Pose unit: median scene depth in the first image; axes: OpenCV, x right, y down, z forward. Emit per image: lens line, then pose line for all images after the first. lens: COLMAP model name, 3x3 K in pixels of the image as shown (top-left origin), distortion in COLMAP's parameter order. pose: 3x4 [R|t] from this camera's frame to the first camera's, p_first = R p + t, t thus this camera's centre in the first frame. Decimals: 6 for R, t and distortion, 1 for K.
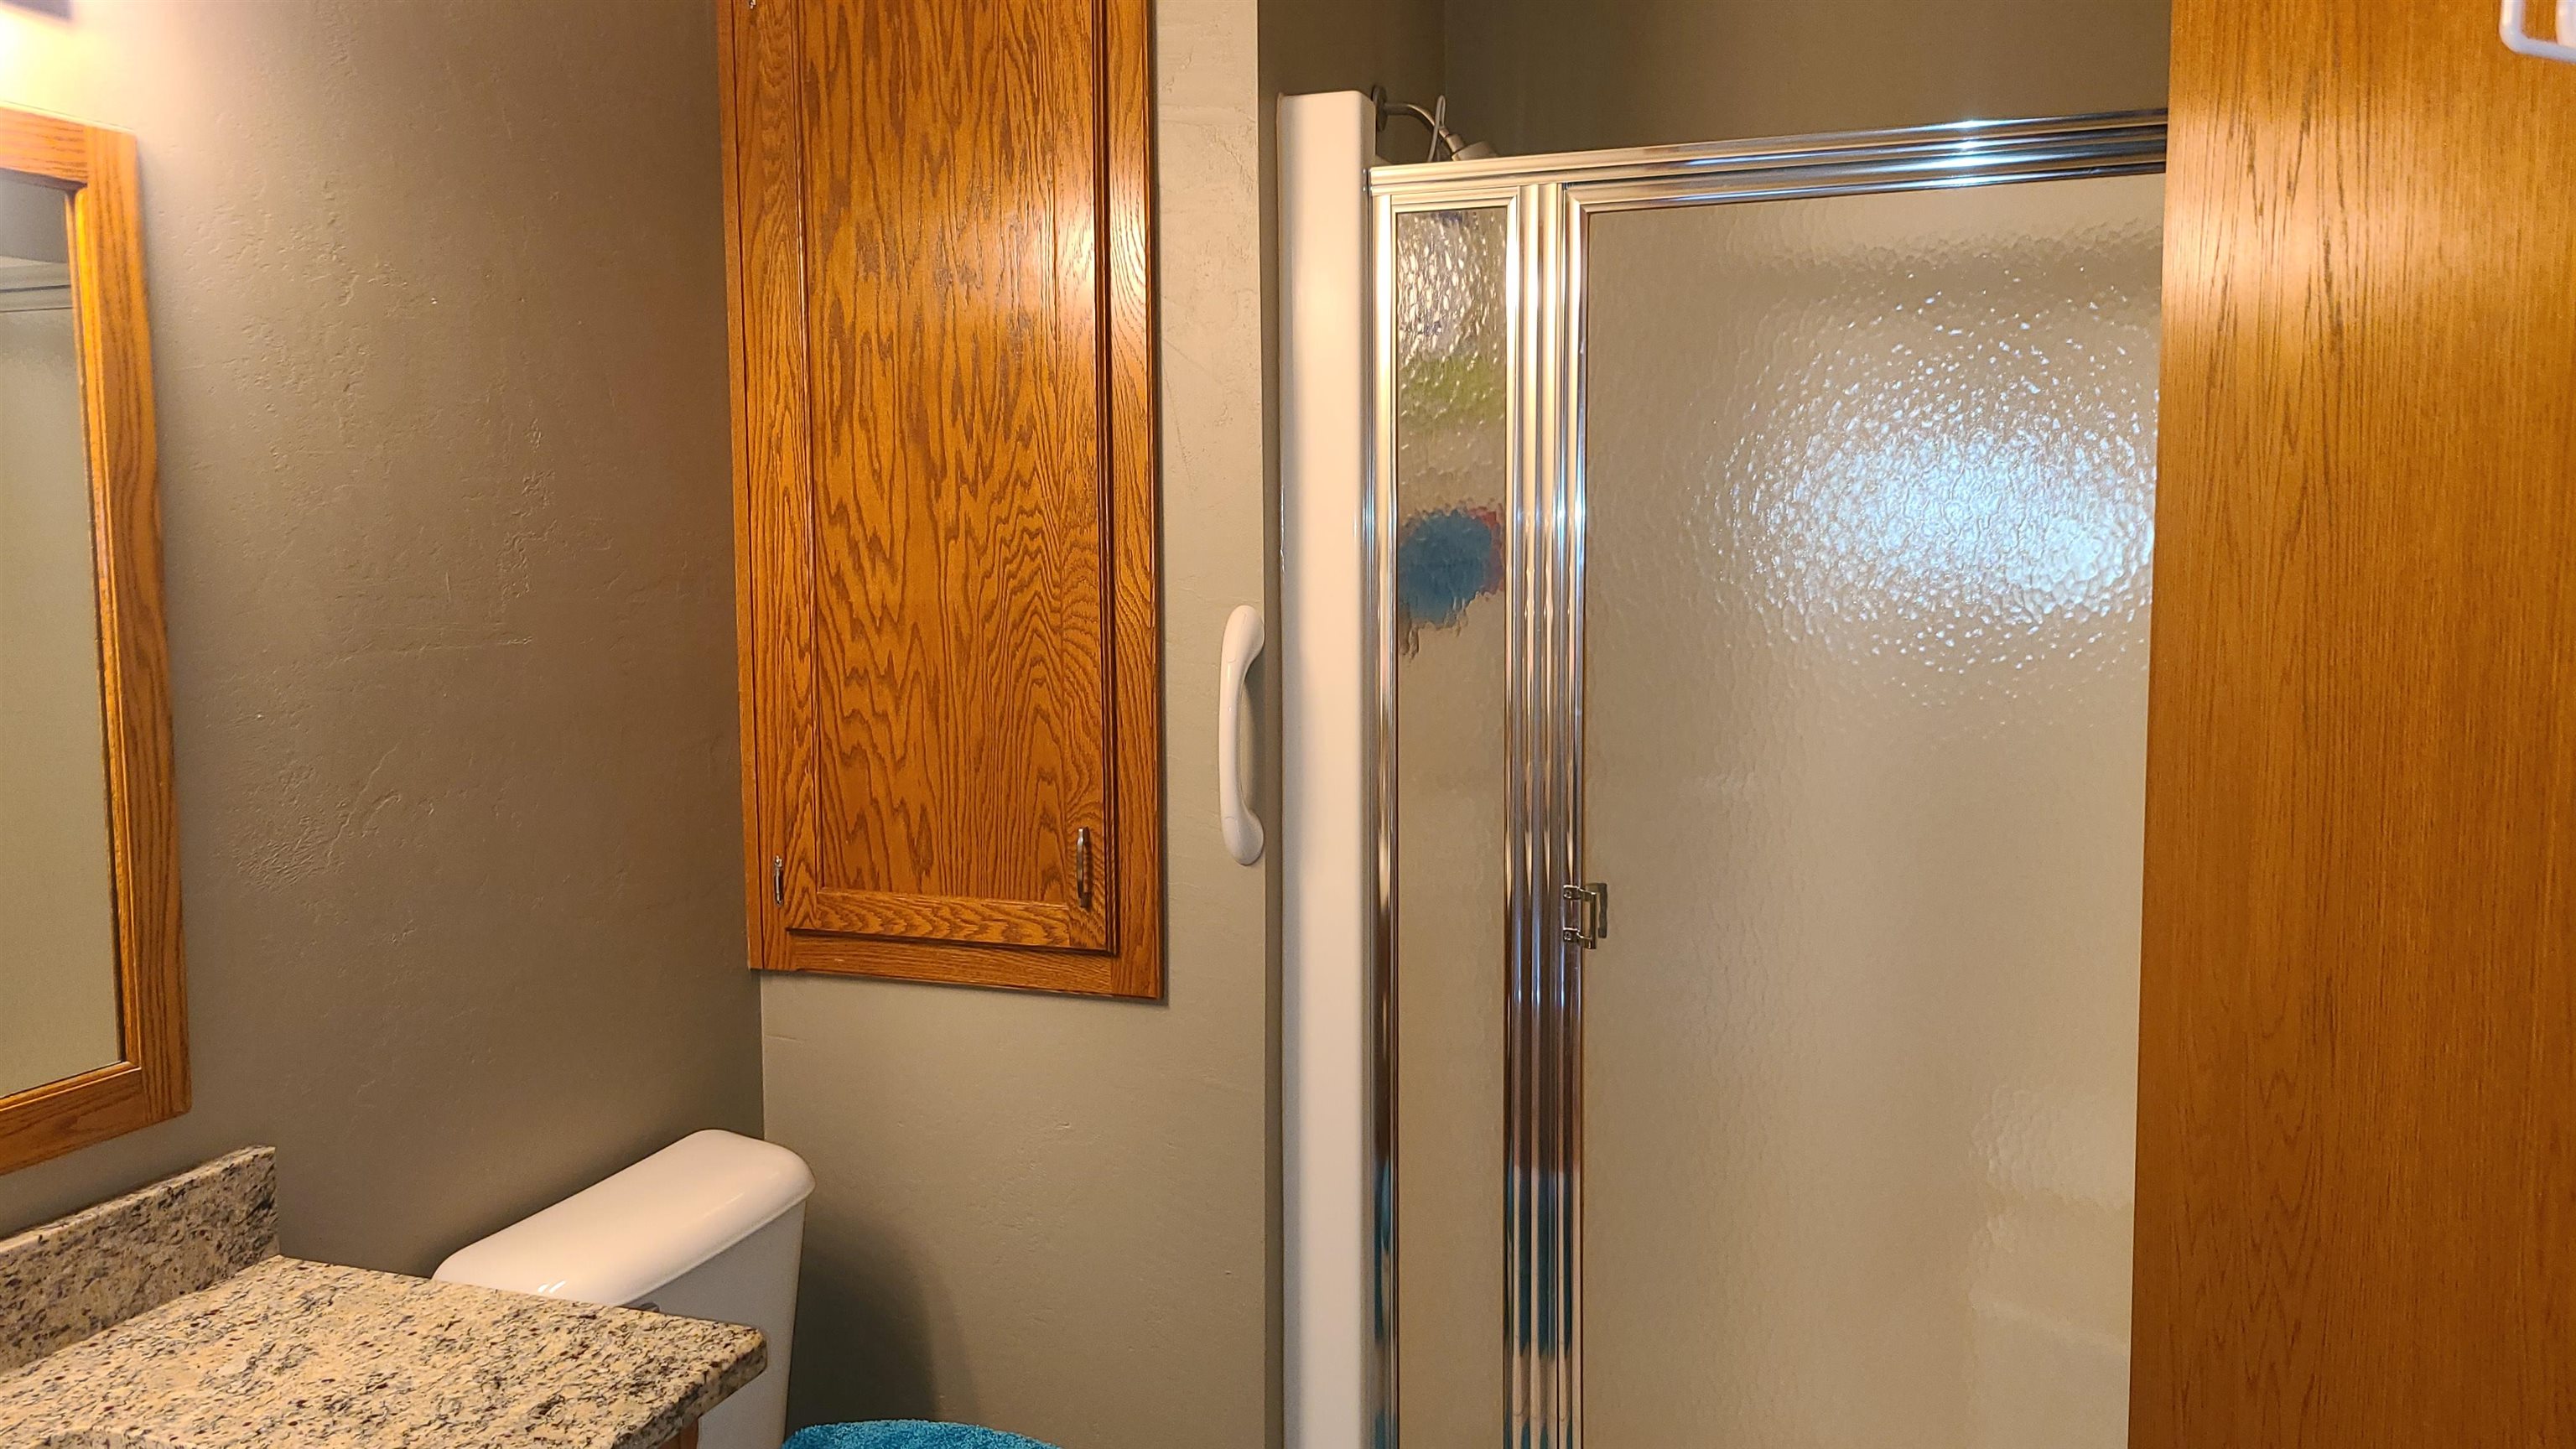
lens RADIAL K [[1937.4, 0, 1247.9], [0, 1937.4, 679.3], [0, 0, 1]] dist [0.035625, -0.023076]
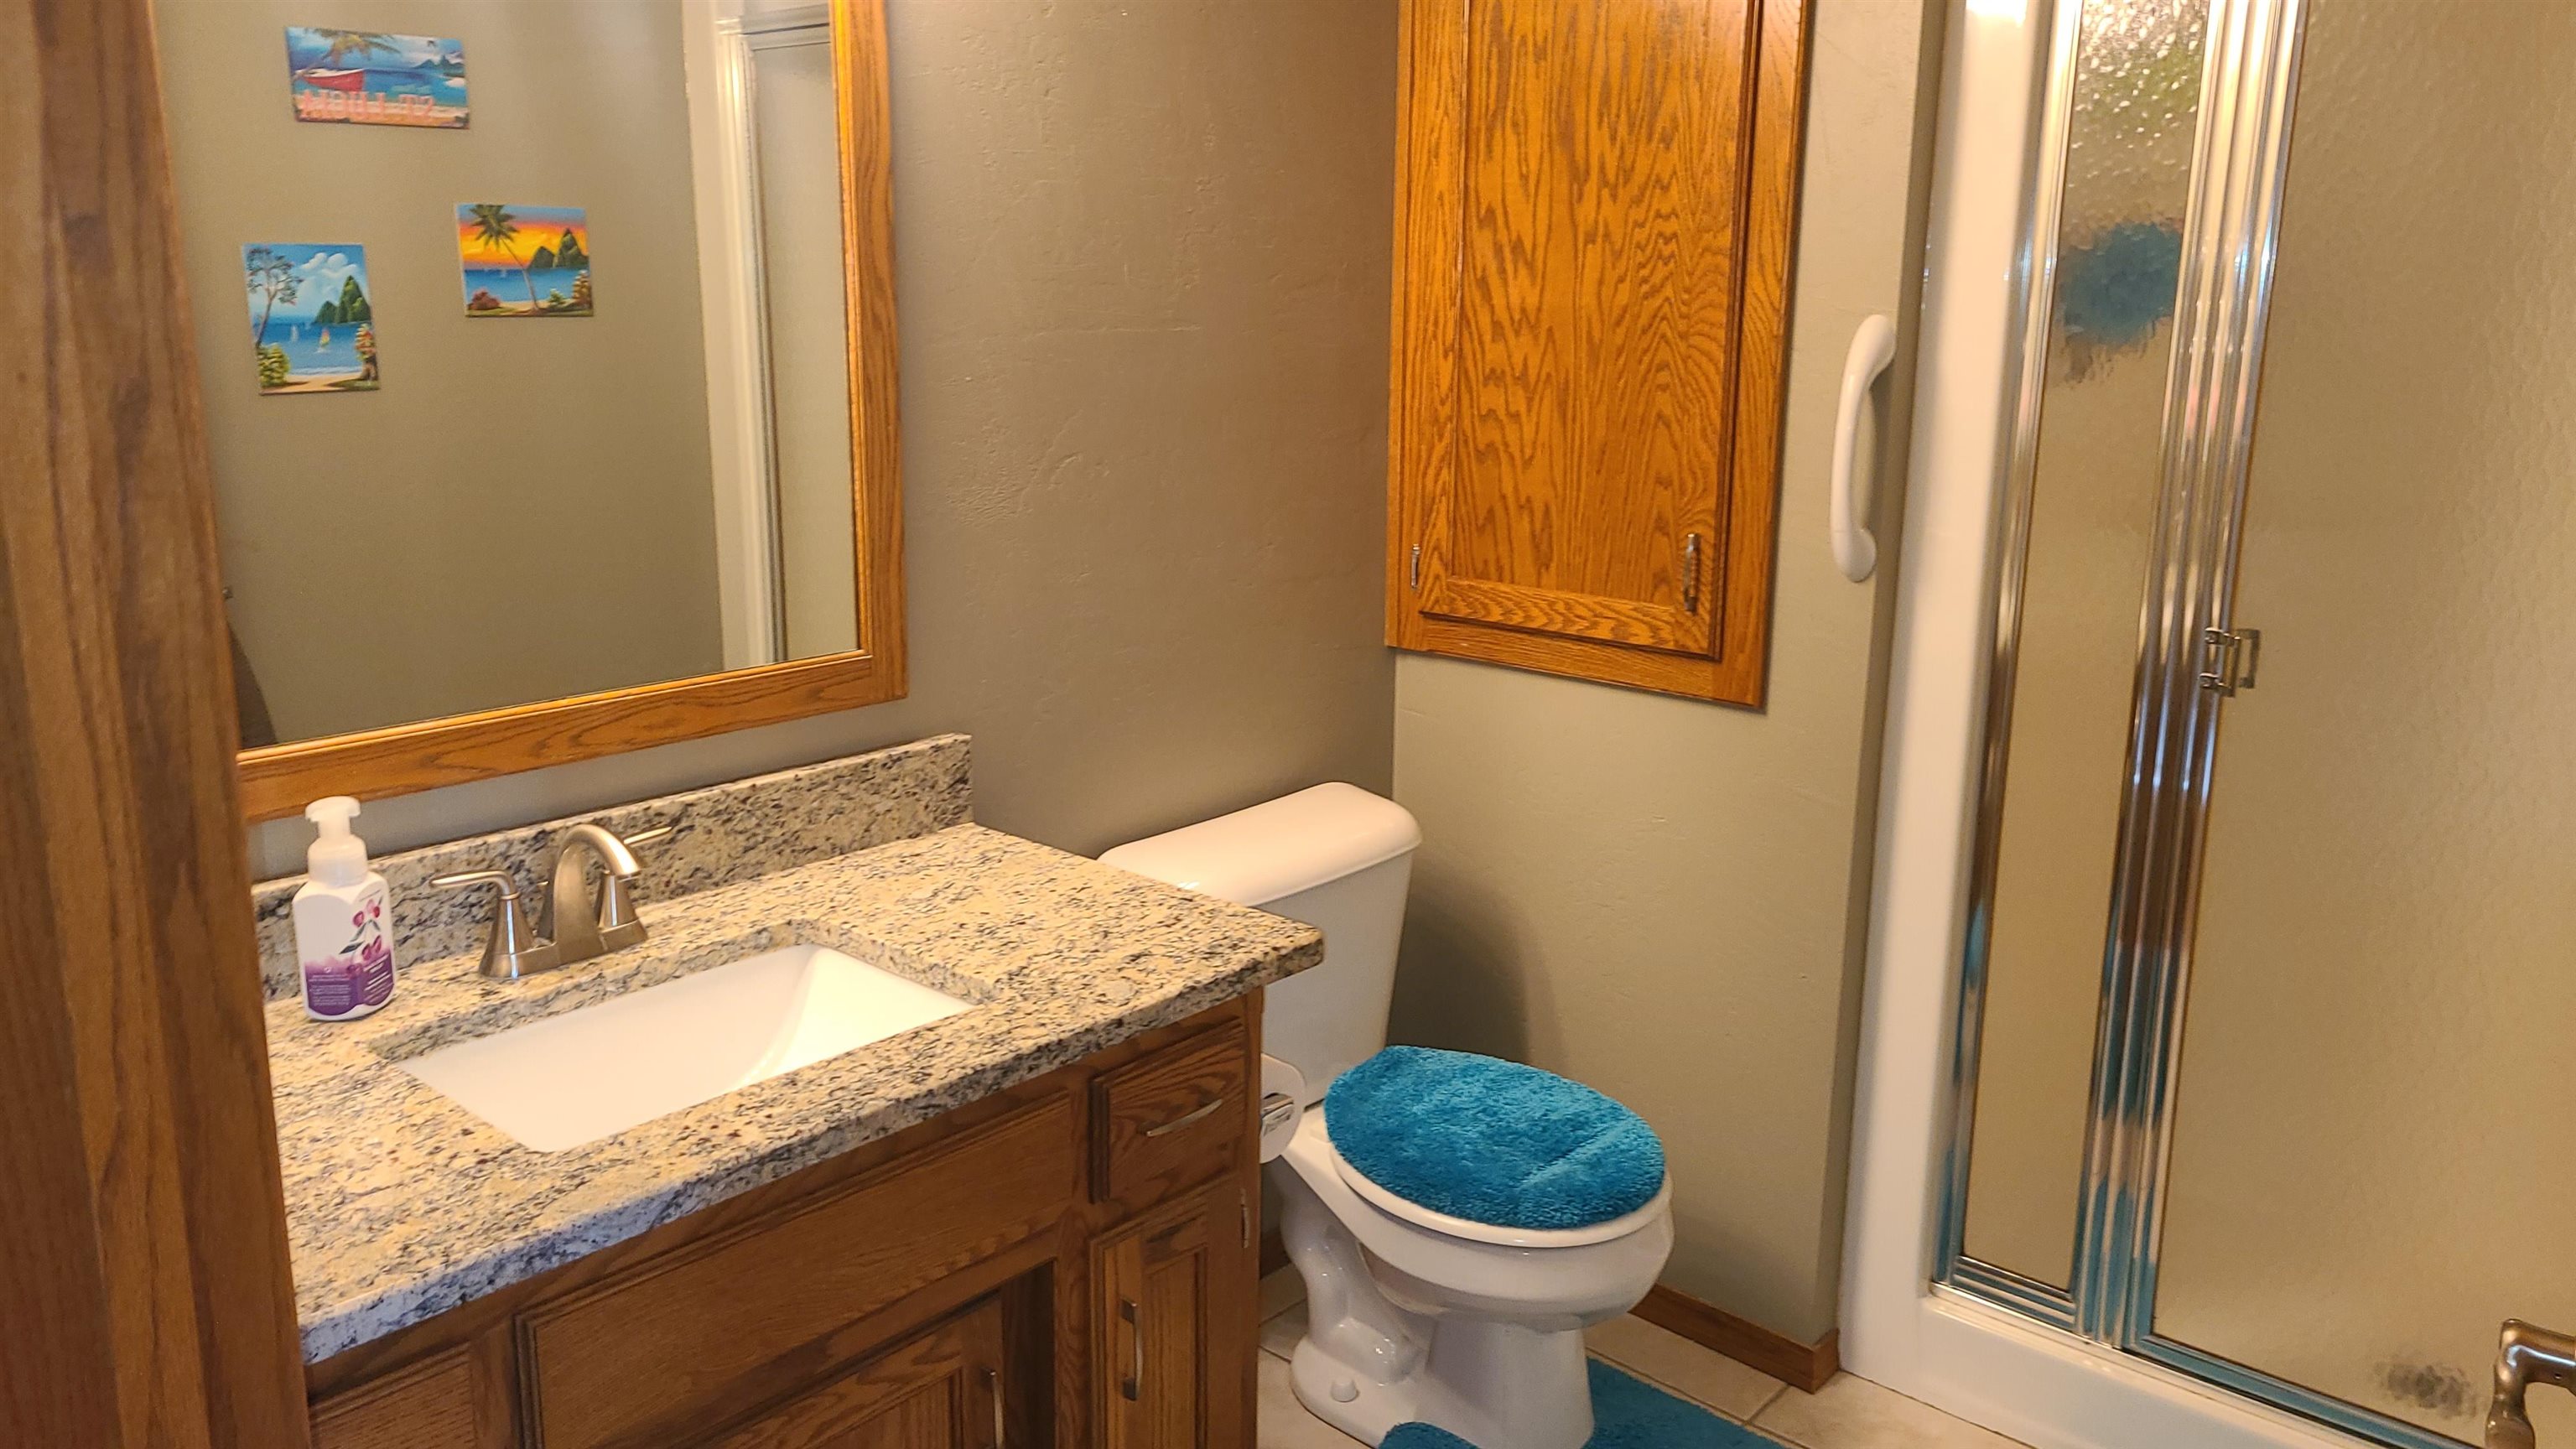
lens RADIAL K [[1937.4, 0, 1264.2], [0, 1937.4, 686.5], [0, 0, 1]] dist [0.035625, -0.023076]
pose [[0.926872, 0.096305, -0.362813, 0.093263], [-0.046934, 0.988677, 0.142533, 0.023639], [0.372431, -0.115081, 0.920897, -0.037972]]
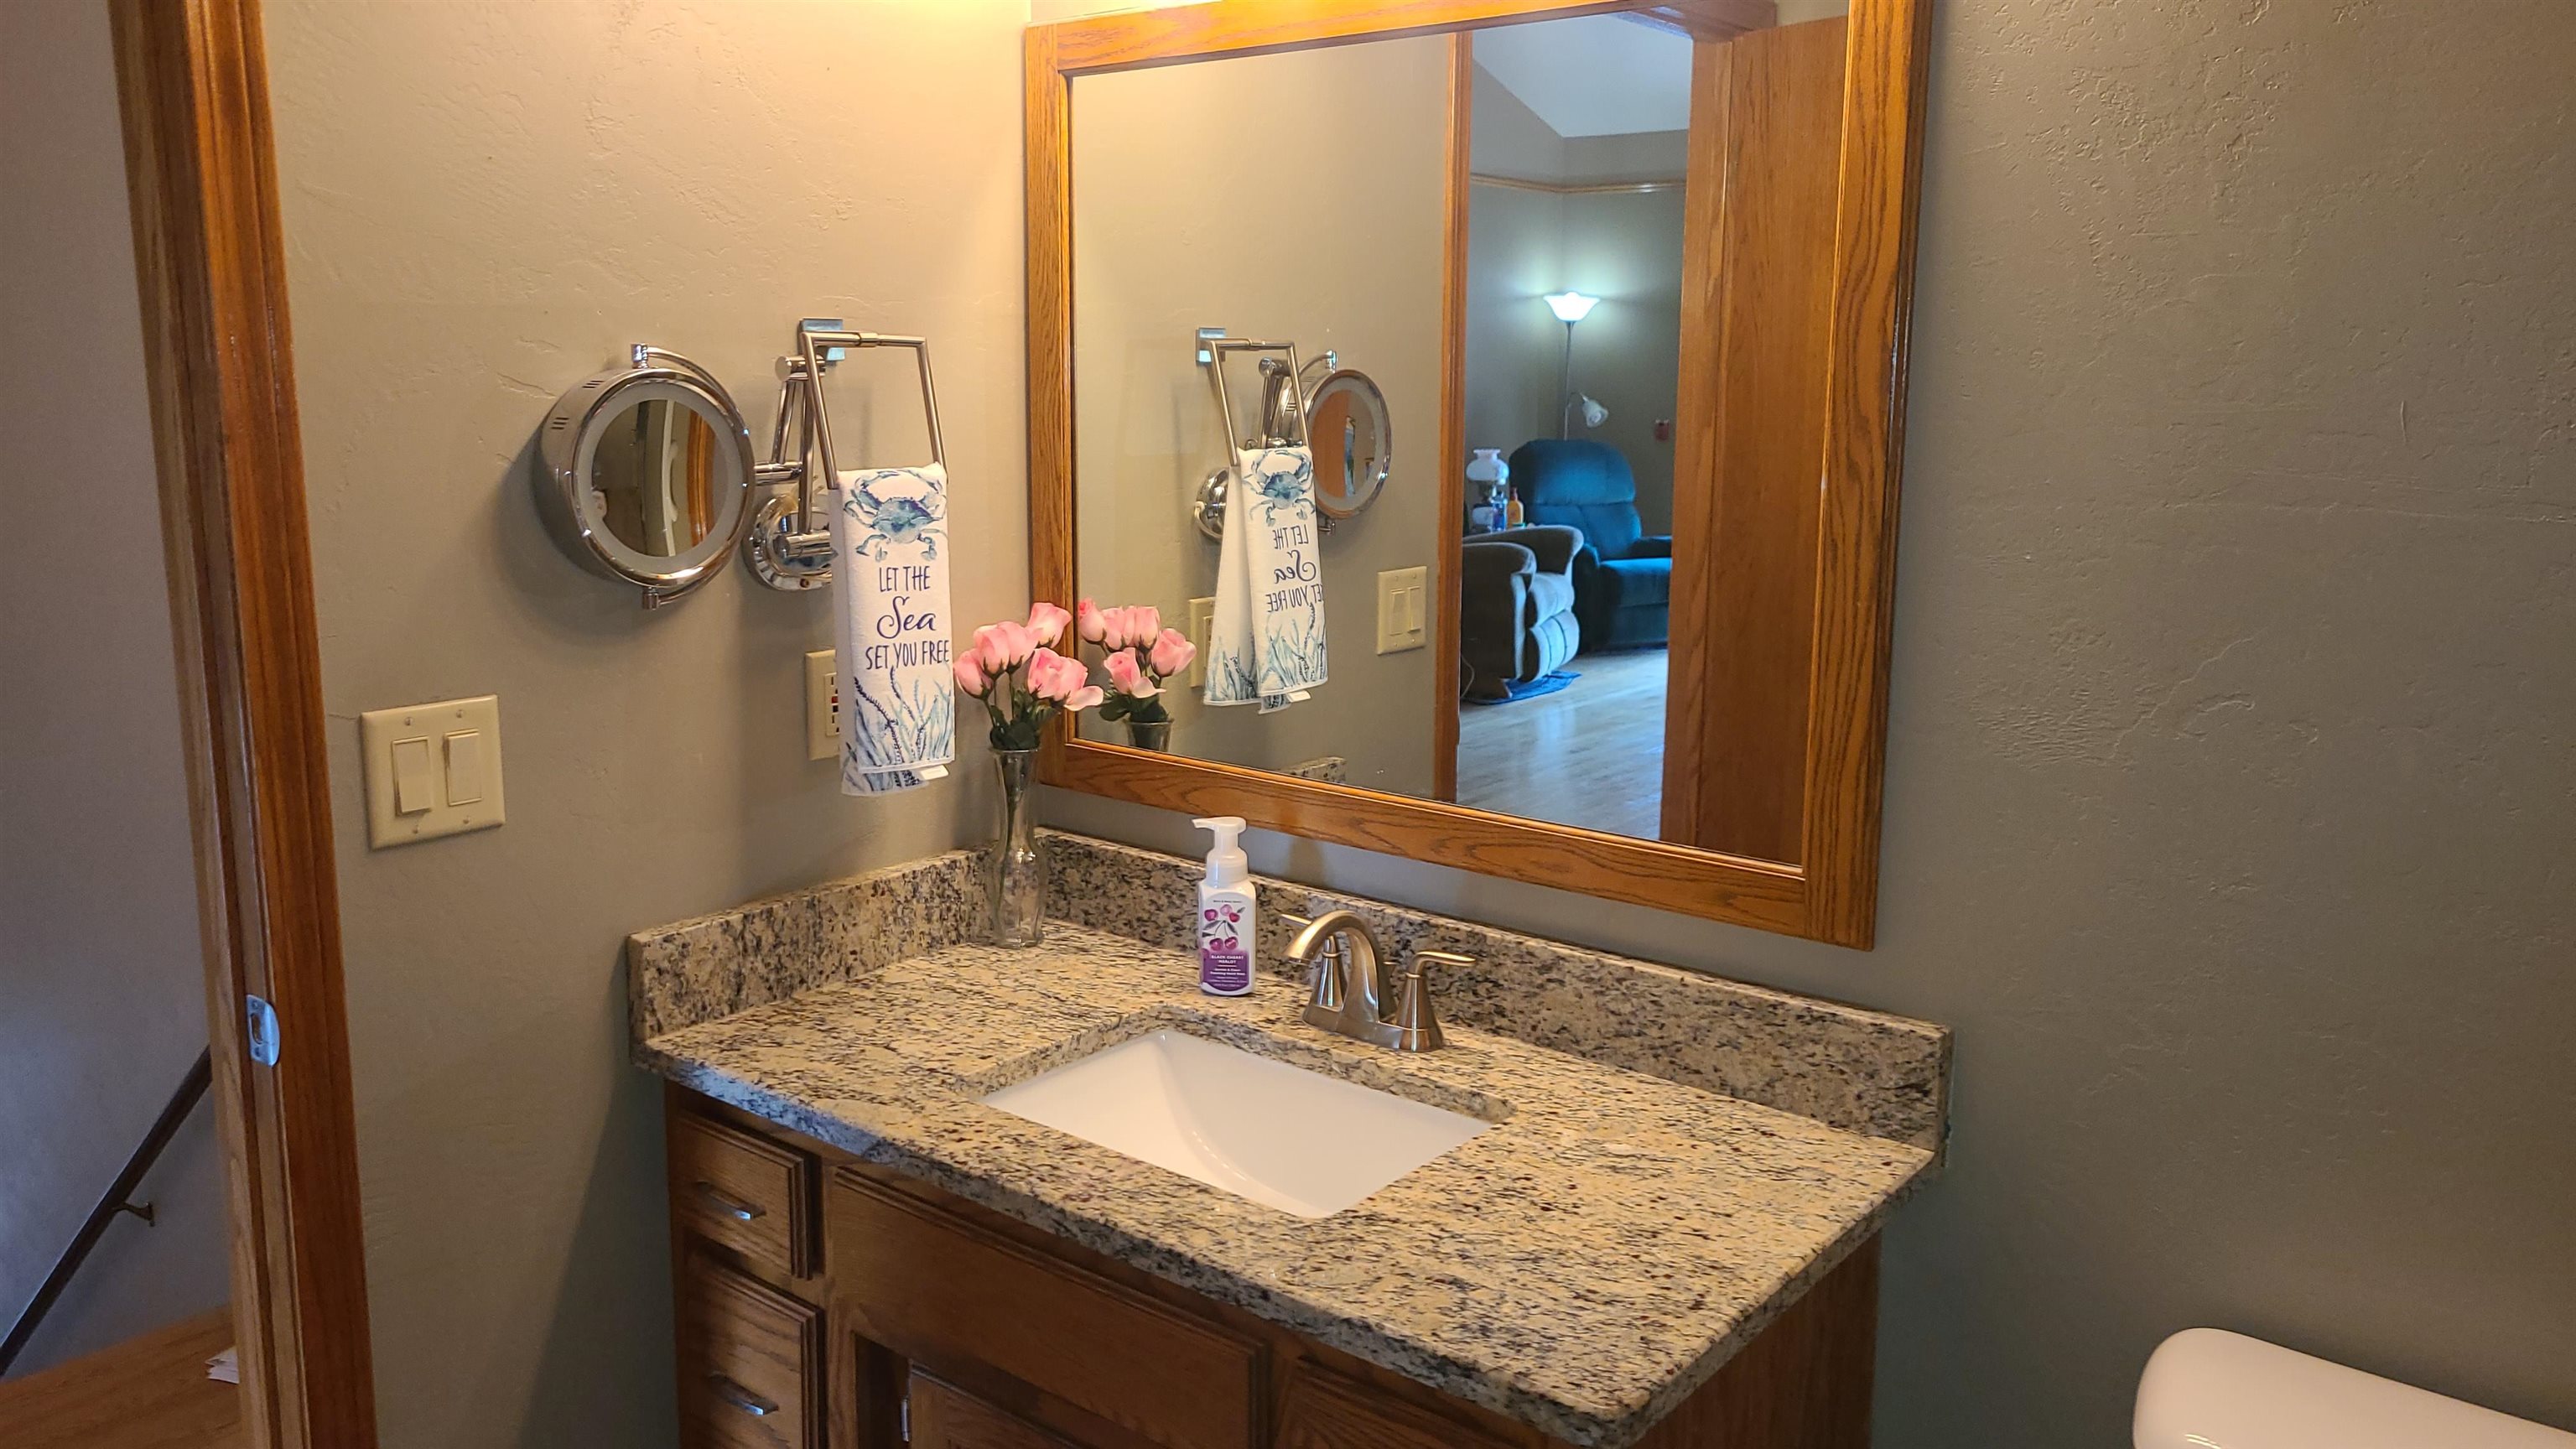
lens RADIAL K [[1937.4, 0, 1254.6], [0, 1937.4, 674.3], [0, 0, 1]] dist [0.035625, -0.023076]
pose [[-0.332200, 0.161110, -0.929348, 0.348346], [-0.075219, 0.977641, 0.196370, -0.062613], [0.940205, 0.135139, -0.312653, 0.823366]]
